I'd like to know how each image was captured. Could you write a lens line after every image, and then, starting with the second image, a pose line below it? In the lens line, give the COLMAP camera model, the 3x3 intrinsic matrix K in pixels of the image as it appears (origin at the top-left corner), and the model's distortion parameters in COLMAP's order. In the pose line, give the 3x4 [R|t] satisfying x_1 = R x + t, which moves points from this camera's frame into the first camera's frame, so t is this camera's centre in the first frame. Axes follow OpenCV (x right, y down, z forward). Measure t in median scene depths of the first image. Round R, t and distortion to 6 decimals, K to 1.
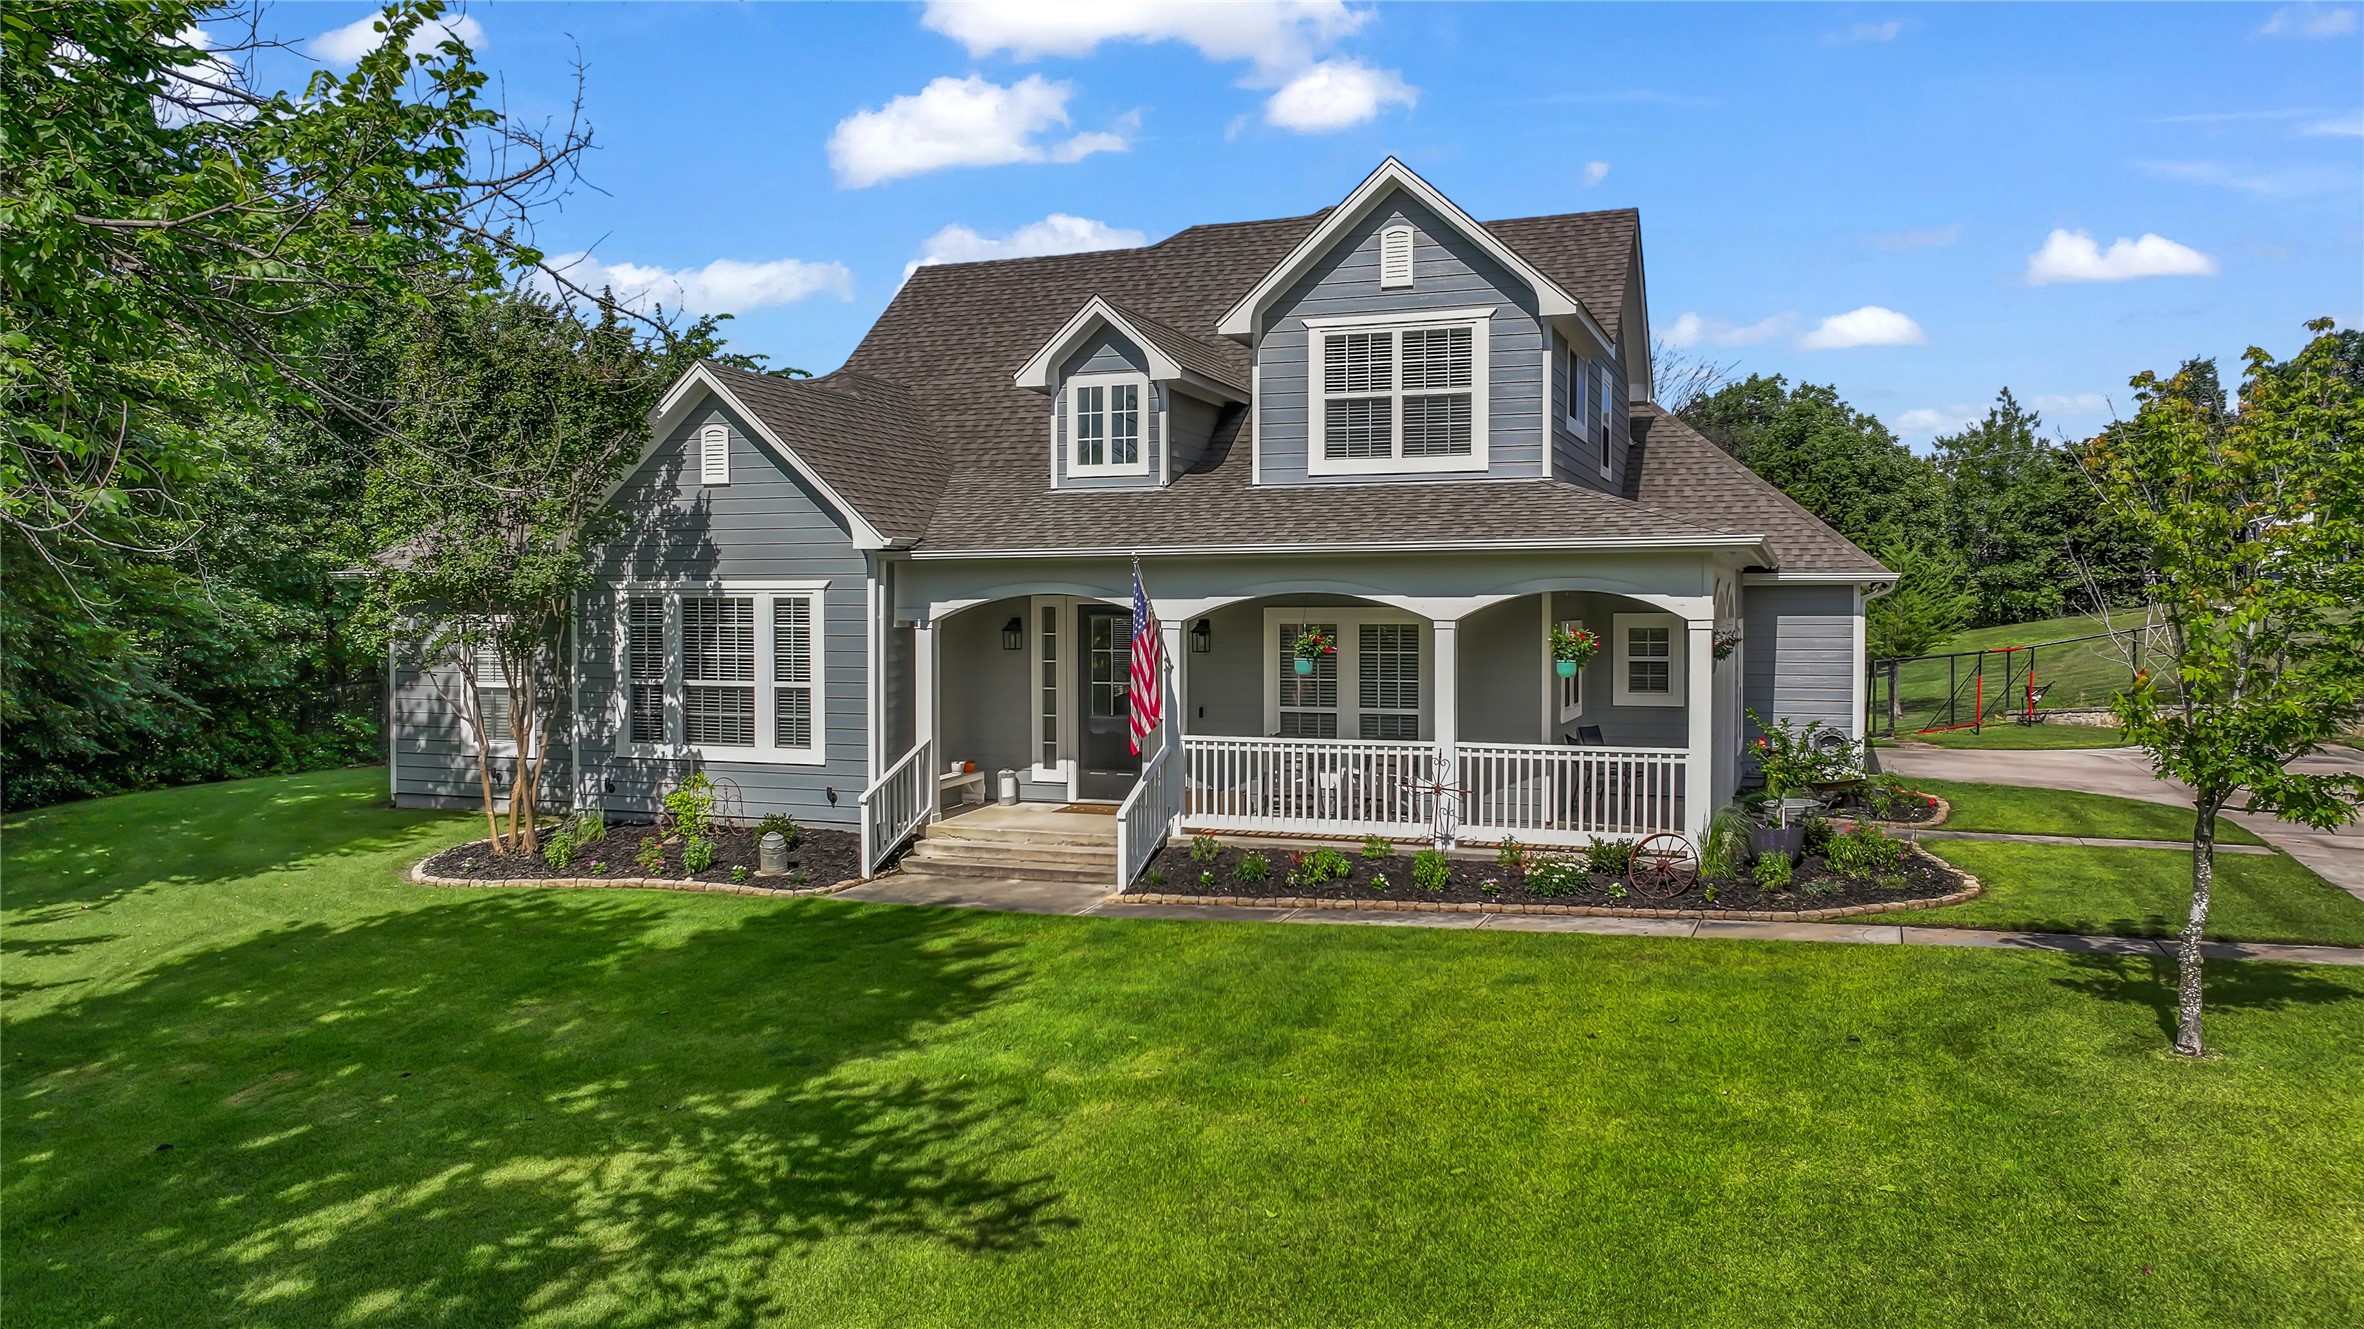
lens RADIAL K [[1653.9, 0, 1181.4], [0, 1653.9, 664.4], [0, 0, 1]] dist [0.003077, 0.003676]
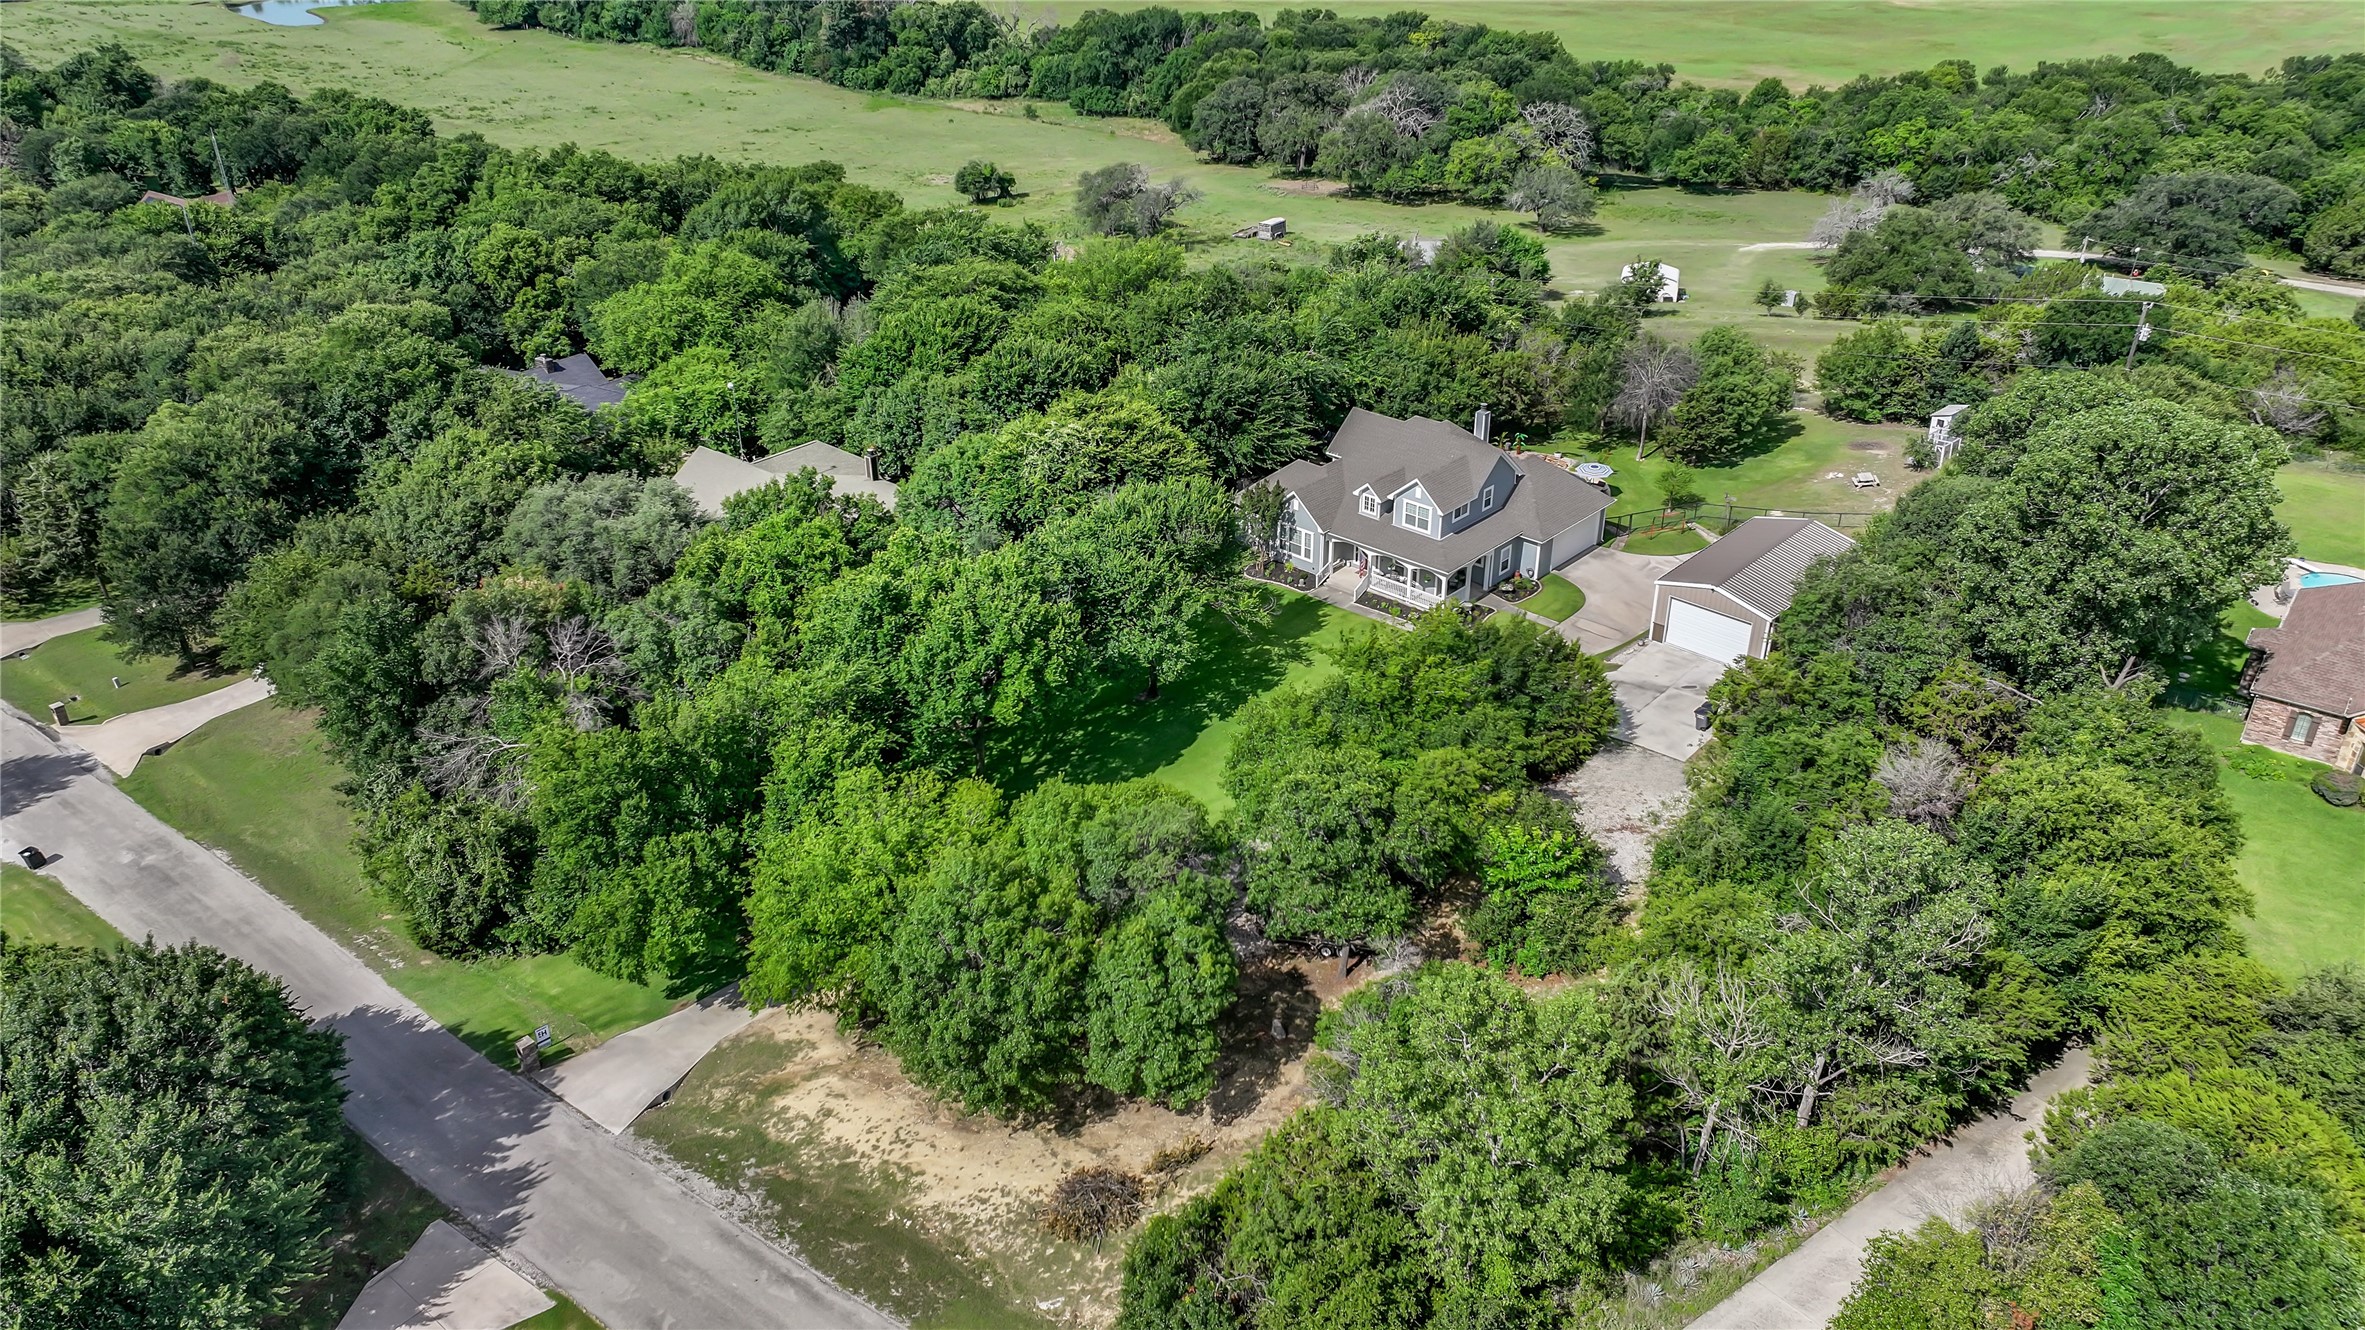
lens RADIAL K [[1654.6, 0, 1183.0], [0, 1654.6, 664.9], [0, 0, 1]] dist [0.003077, 0.003676]
pose [[0.924134, 0.180014, -0.337003, 1.292742], [-0.005131, 0.887817, 0.460167, -2.149410], [0.382034, -0.423527, 0.821386, -3.803569]]
